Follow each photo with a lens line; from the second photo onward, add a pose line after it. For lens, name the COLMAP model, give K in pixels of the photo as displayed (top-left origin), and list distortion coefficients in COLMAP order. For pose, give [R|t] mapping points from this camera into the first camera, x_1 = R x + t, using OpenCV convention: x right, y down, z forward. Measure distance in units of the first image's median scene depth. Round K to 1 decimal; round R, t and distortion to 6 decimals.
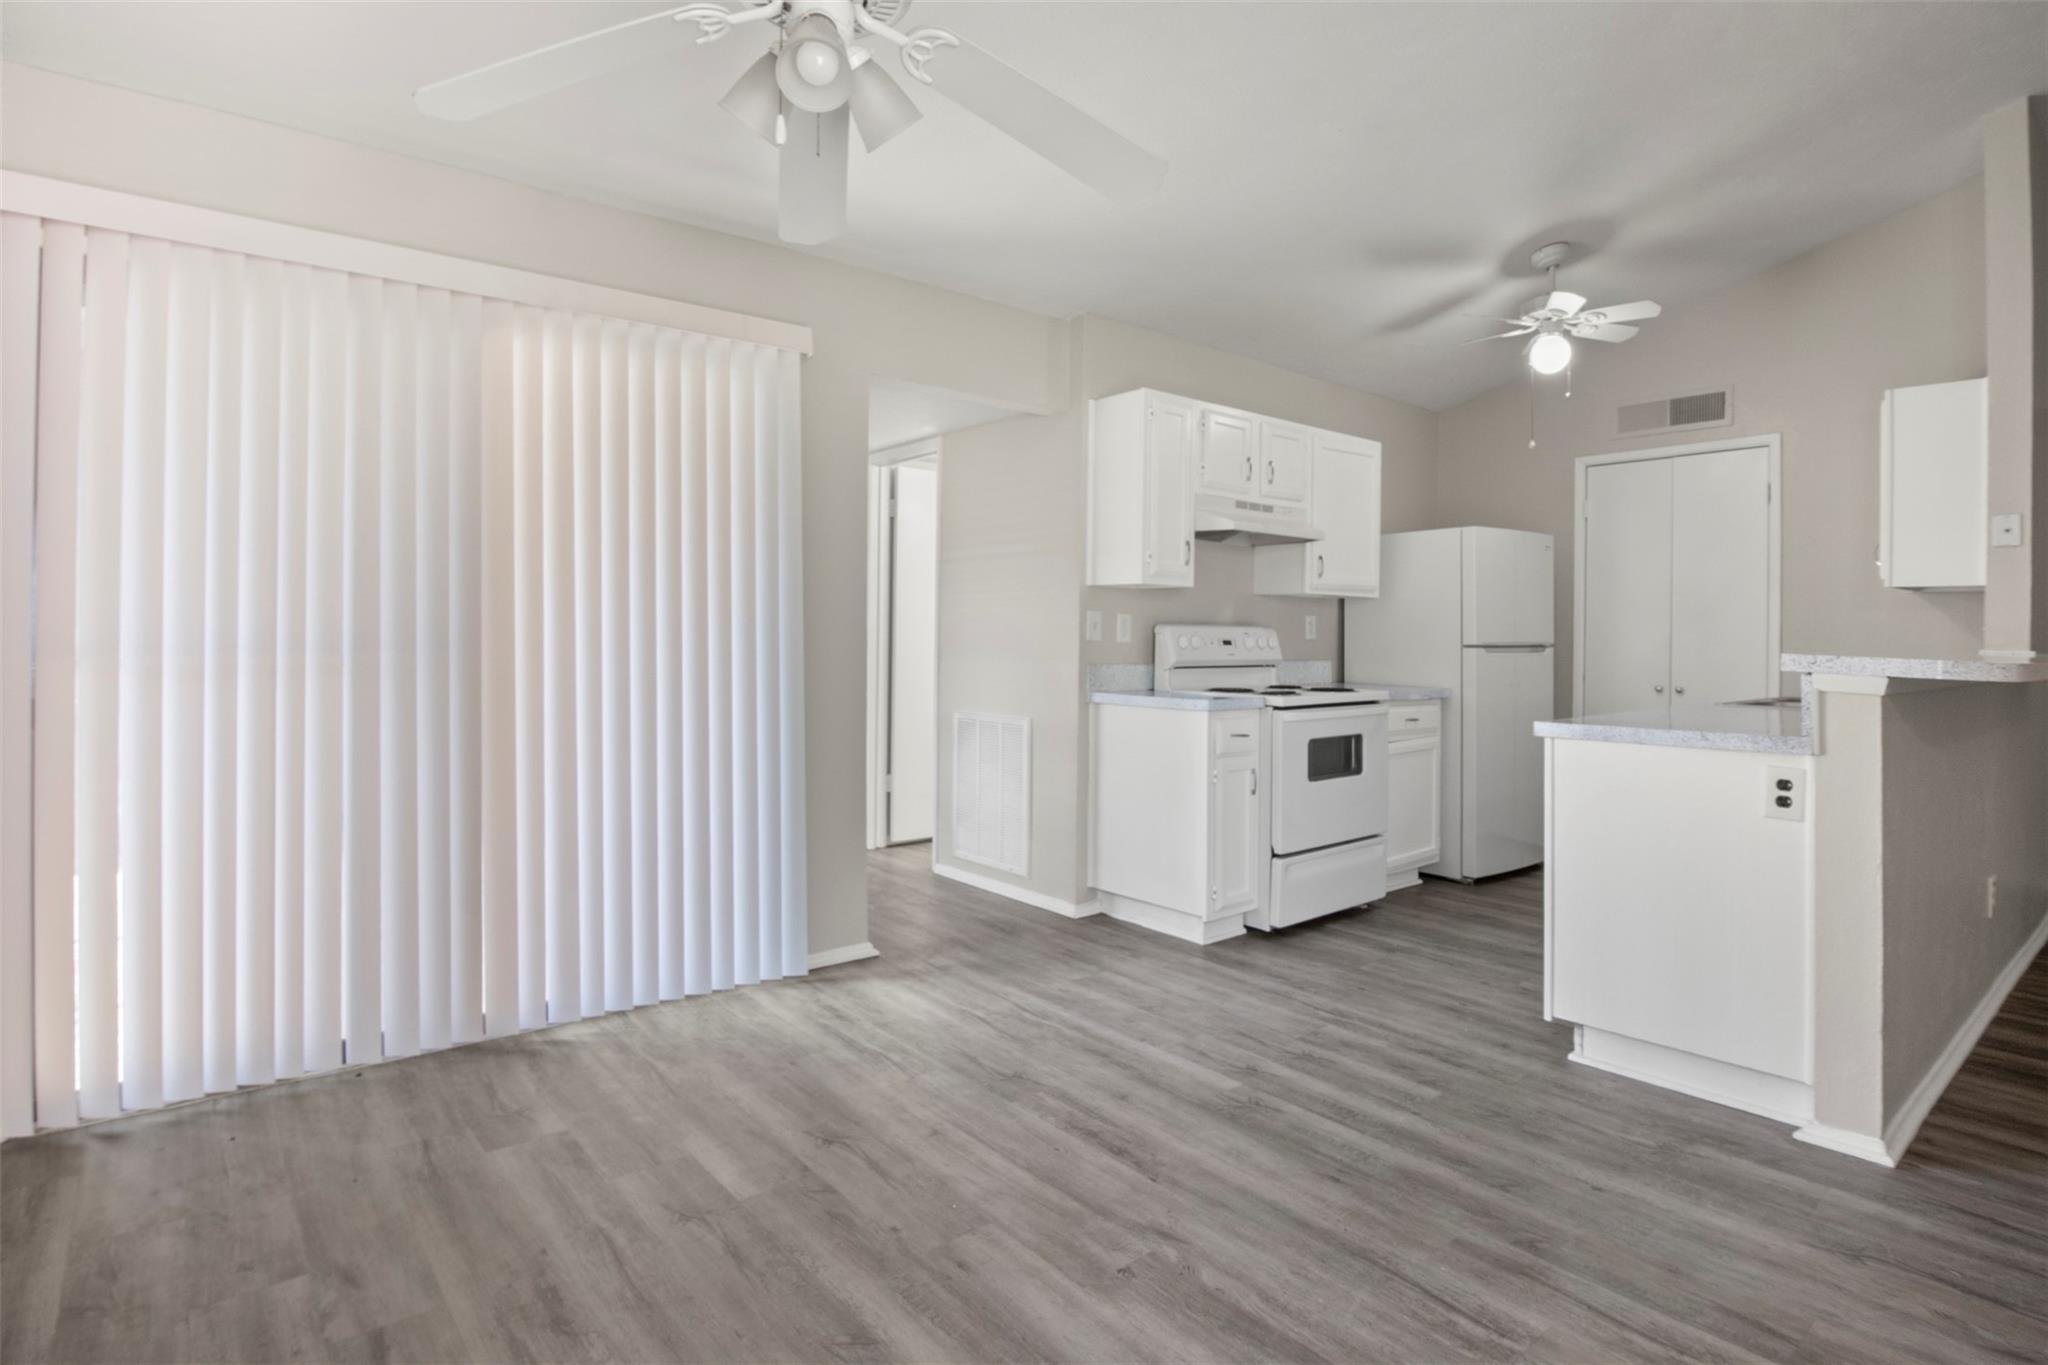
lens RADIAL K [[1050.4, 0, 1032.7], [0, 1050.4, 633.6], [0, 0, 1]] dist [-0.000766, 0.000385]
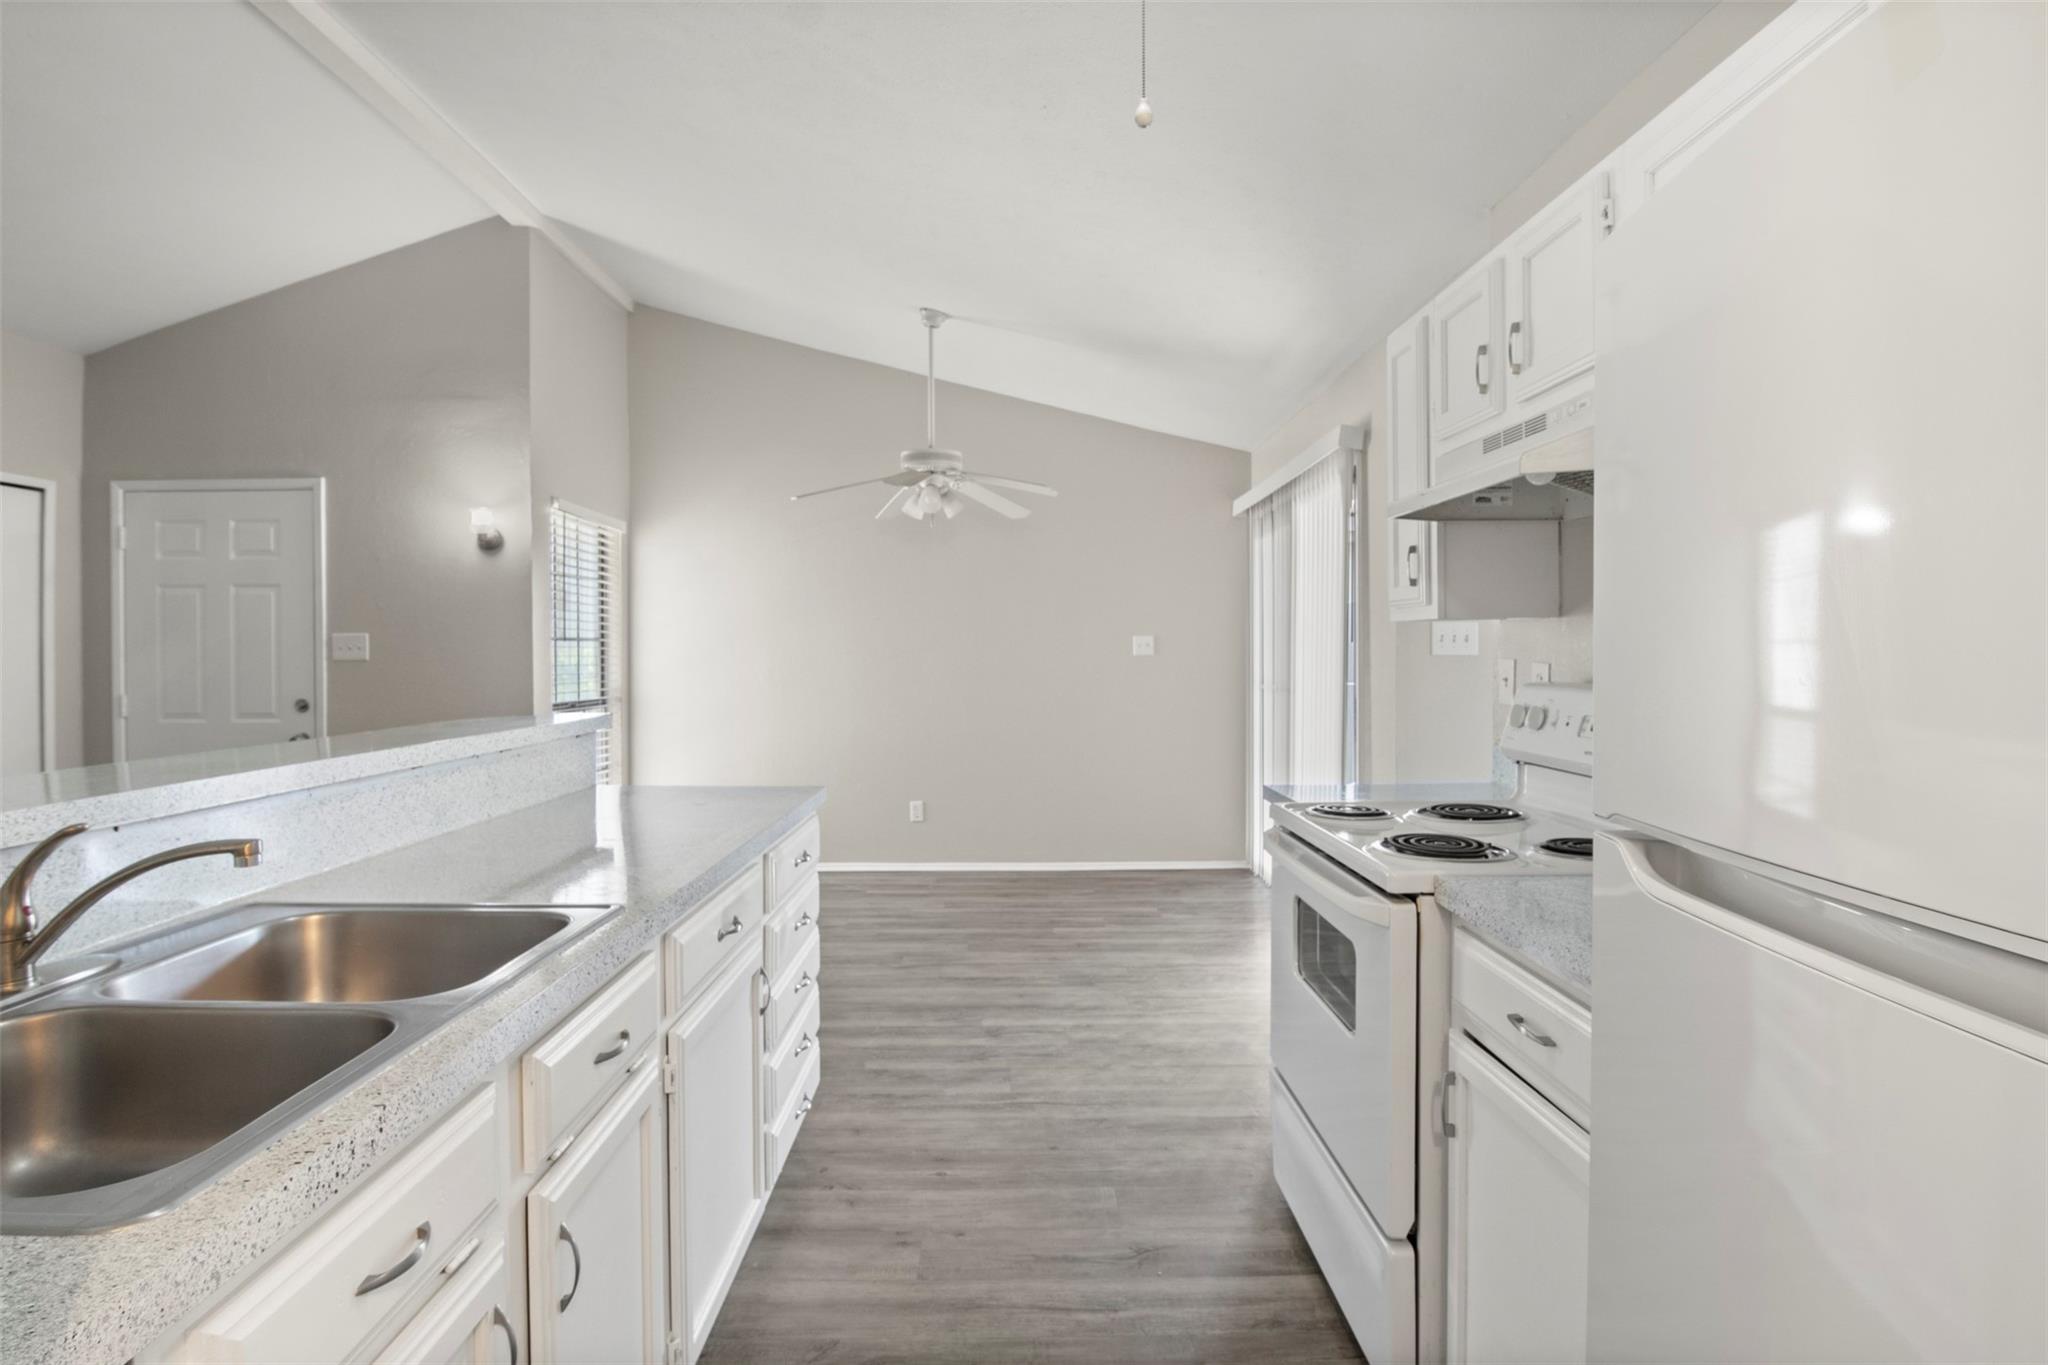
lens RADIAL K [[1050.4, 0, 1012.5], [0, 1050.4, 668.8], [0, 0, 1]] dist [-0.000766, 0.000385]
pose [[-0.648092, 0.009711, -0.761500, 1.095444], [-0.000577, 0.999912, 0.013243, -0.036060], [0.761562, 0.009022, -0.648030, 1.749025]]
